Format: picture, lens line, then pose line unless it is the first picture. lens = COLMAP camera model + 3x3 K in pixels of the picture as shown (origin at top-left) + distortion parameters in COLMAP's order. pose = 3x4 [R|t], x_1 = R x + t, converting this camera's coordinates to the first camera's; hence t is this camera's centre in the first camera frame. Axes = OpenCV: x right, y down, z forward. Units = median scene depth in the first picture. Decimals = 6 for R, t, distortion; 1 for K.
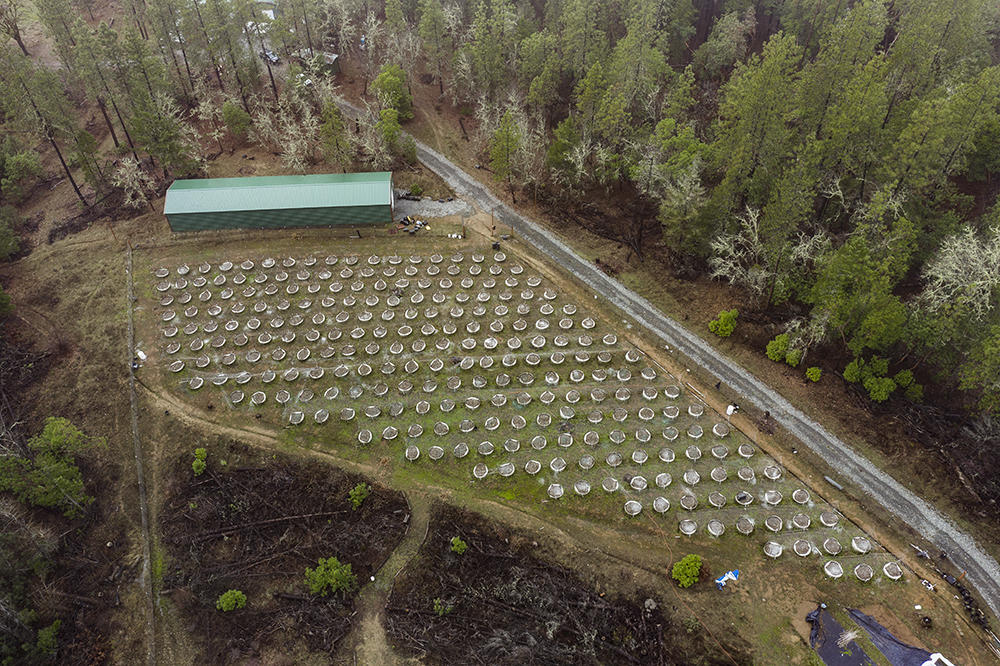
lens RADIAL K [[795.8, 0, 500.0], [0, 795.8, 333.0], [0, 0, 1]] dist [-0.009655, 0.006546]
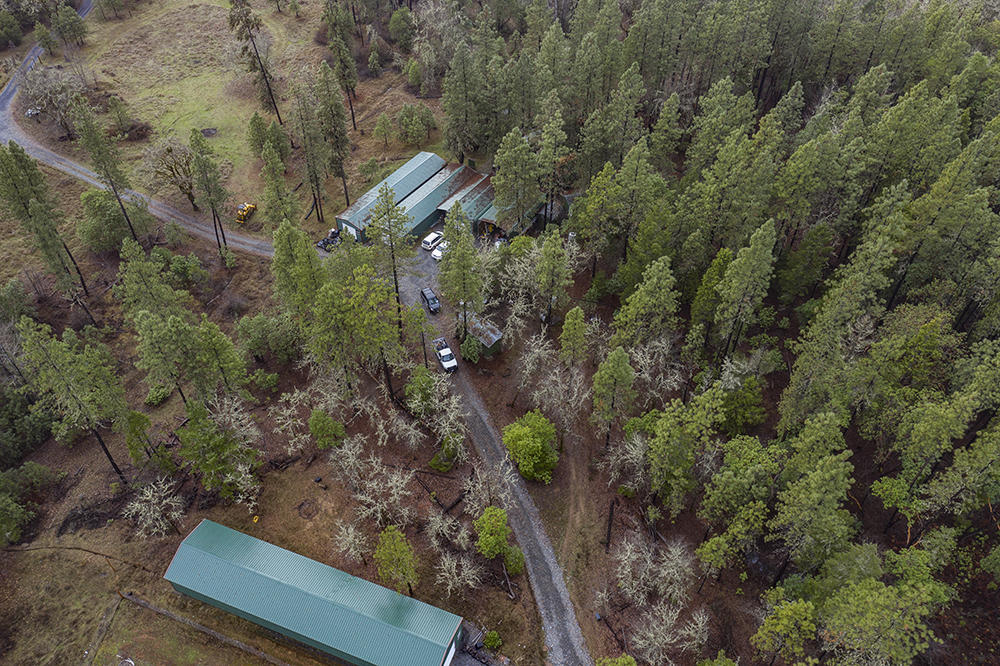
lens RADIAL K [[795.8, 0, 500.0], [0, 795.8, 333.0], [0, 0, 1]] dist [-0.009655, 0.006546]
pose [[0.909988, 0.308929, -0.276559, 0.012580], [-0.313766, 0.949094, 0.027768, -0.590229], [0.271058, 0.061506, 0.960596, 0.401802]]
